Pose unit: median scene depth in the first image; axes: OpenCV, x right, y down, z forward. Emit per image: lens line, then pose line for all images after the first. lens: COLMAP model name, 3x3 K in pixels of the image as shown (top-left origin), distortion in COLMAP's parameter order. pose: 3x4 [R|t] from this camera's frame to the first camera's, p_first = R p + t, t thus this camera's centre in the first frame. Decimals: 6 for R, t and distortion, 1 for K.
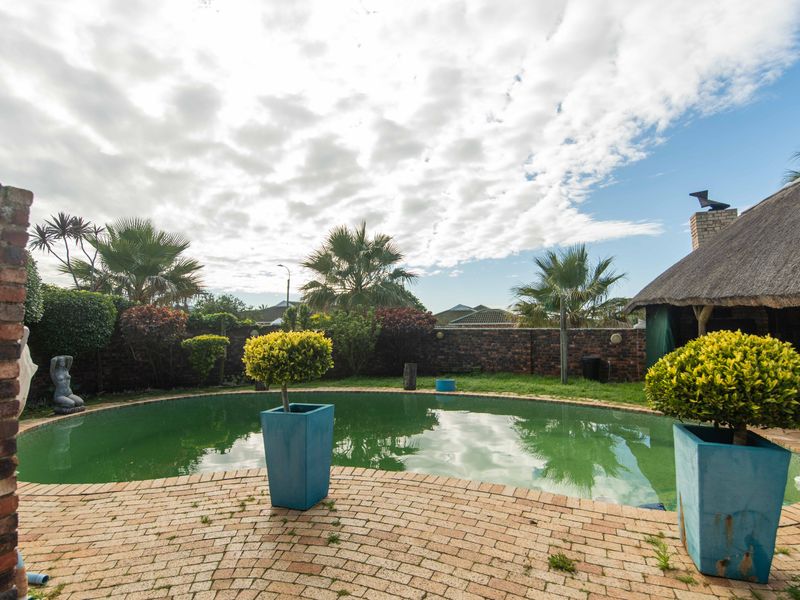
lens RADIAL K [[410.3, 0, 403.5], [0, 410.3, 309.9], [0, 0, 1]] dist [0.002939, -0.012678]
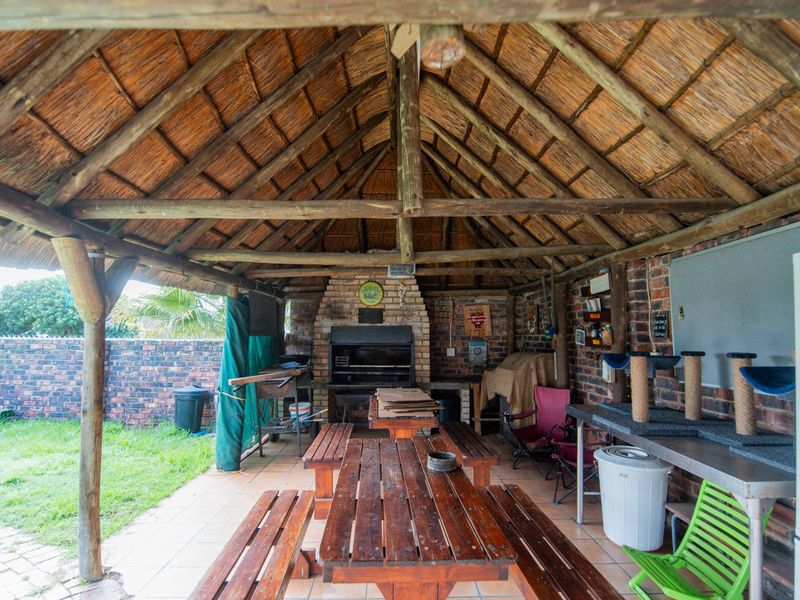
lens RADIAL K [[410.3, 0, 403.5], [0, 410.3, 309.9], [0, 0, 1]] dist [0.002939, -0.012678]
pose [[0.919156, 0.037766, 0.392079, 0.458131], [-0.025605, 0.999016, -0.036202, 0.015208], [-0.393060, 0.023236, 0.919219, 0.316073]]
